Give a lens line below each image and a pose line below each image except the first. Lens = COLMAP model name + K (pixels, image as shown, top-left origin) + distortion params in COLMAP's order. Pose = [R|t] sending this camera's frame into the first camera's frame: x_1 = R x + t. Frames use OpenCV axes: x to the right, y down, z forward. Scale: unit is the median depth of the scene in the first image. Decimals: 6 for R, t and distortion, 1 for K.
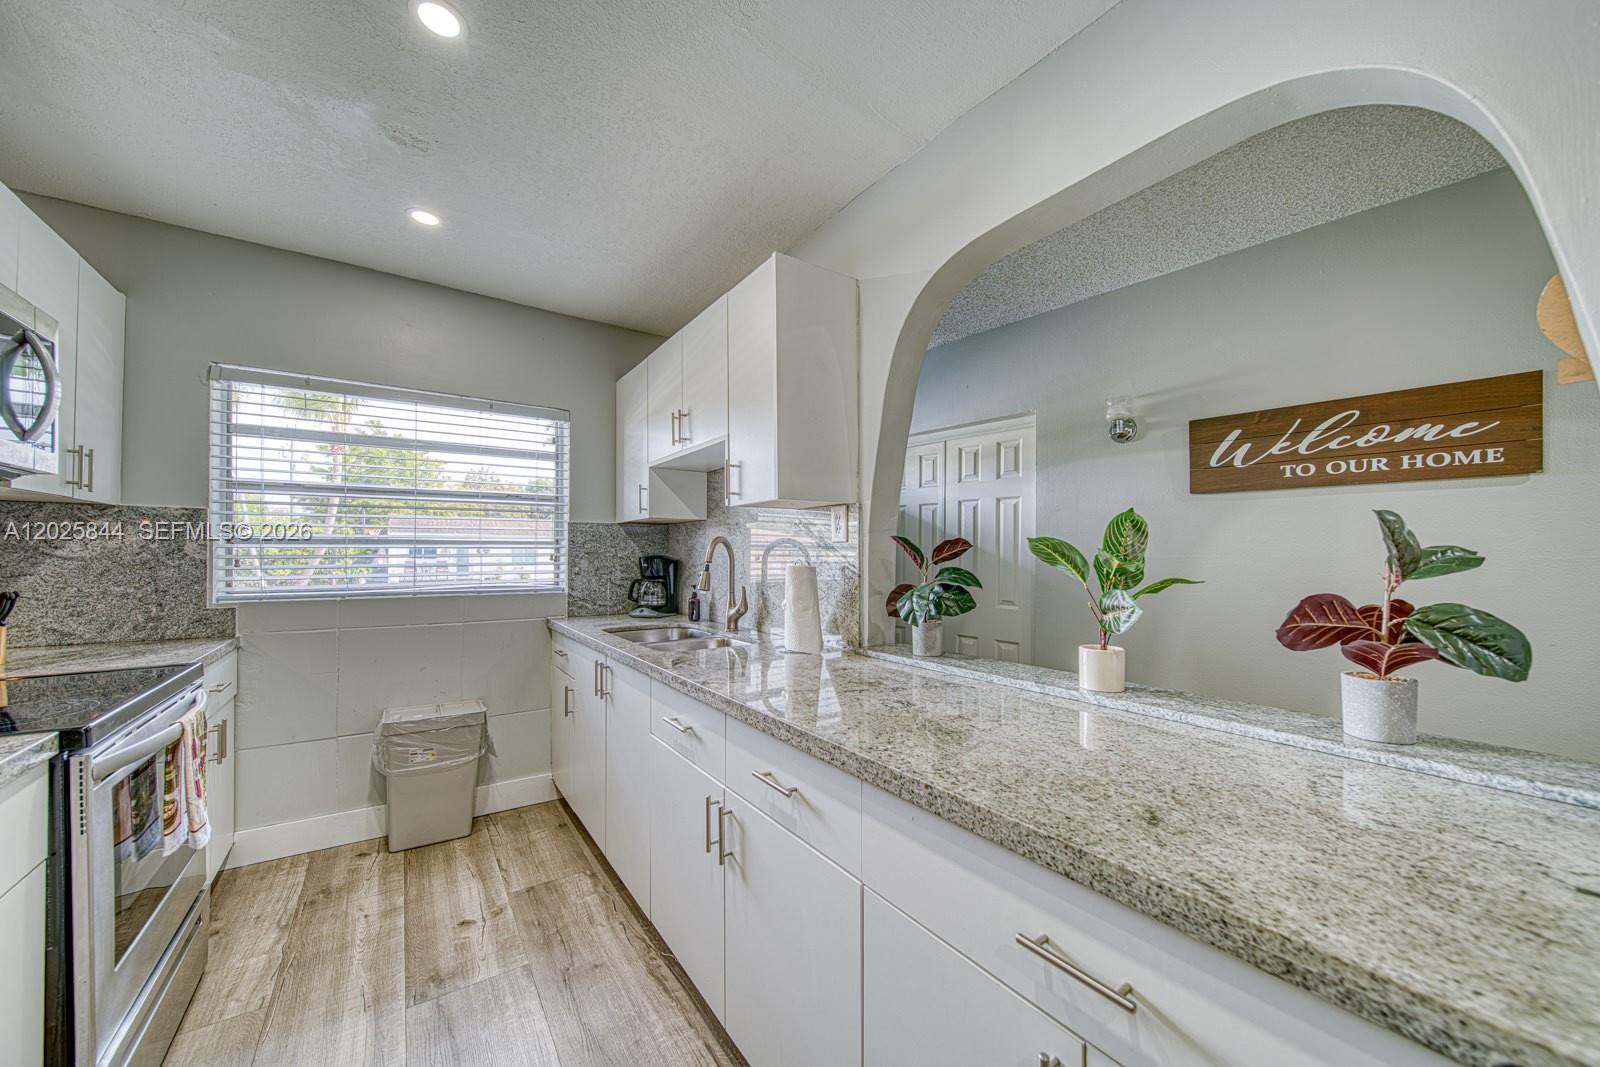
lens RADIAL K [[573.2, 0, 788.3], [0, 573.2, 553.2], [0, 0, 1]] dist [-0.001779, -0.001244]
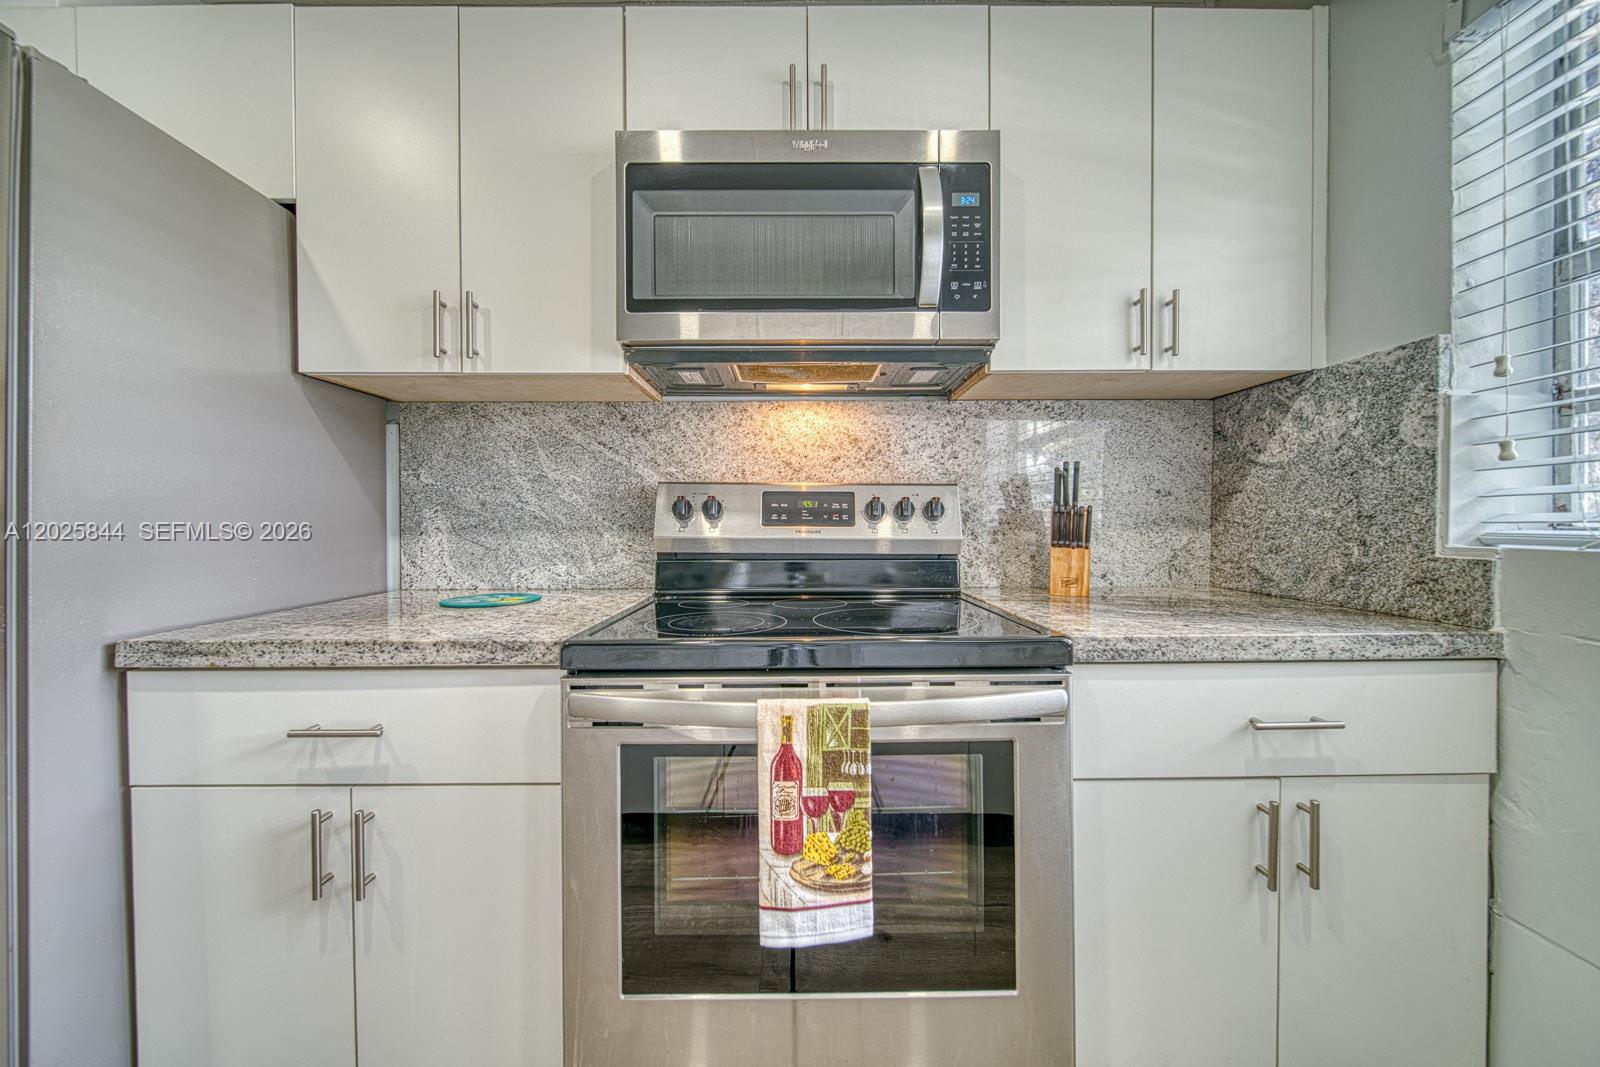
lens RADIAL K [[573.2, 0, 800.5], [0, 573.2, 529.5], [0, 0, 1]] dist [-0.001779, -0.001244]
pose [[-0.559832, 0.011356, -0.828529, -0.417178], [0.009069, 0.999930, 0.007578, 0.076903], [0.828557, -0.003271, -0.559895, 0.957637]]
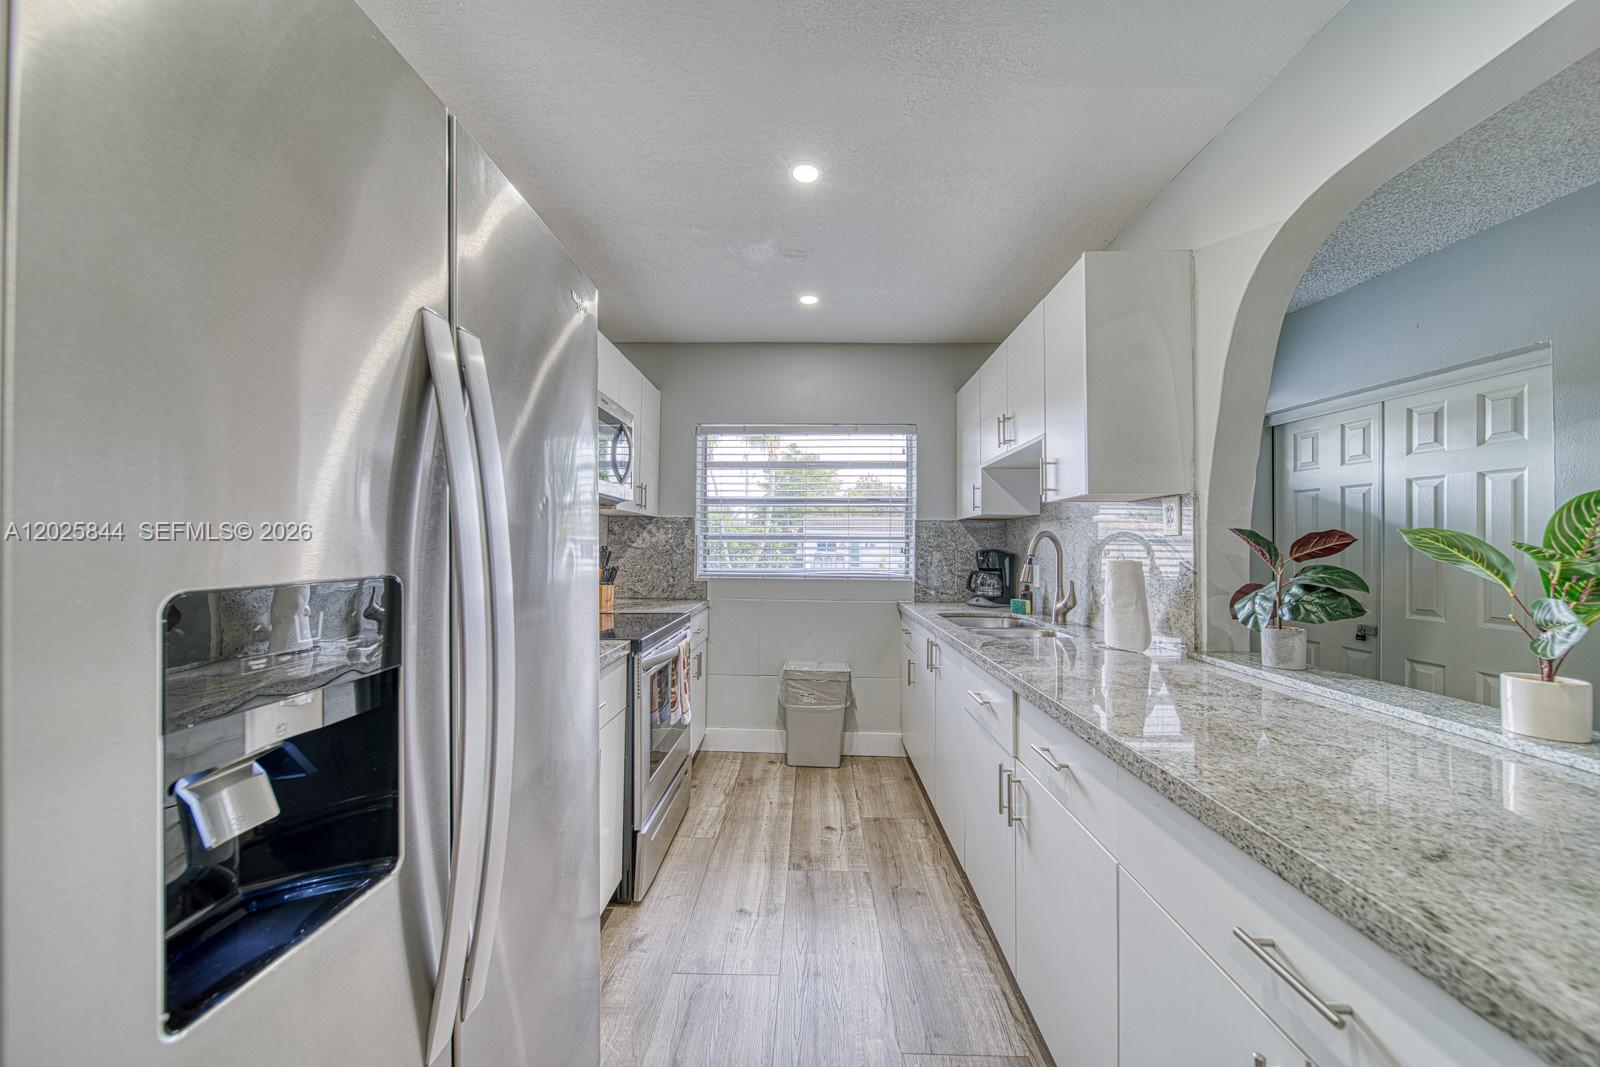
lens RADIAL K [[573.2, 0, 796.2], [0, 573.2, 539.9], [0, 0, 1]] dist [-0.001779, -0.001244]
pose [[0.804495, -0.002510, -0.593955, 0.164377], [-0.005964, 0.999907, -0.012304, 0.002540], [0.593930, 0.013441, 0.804404, -0.116804]]
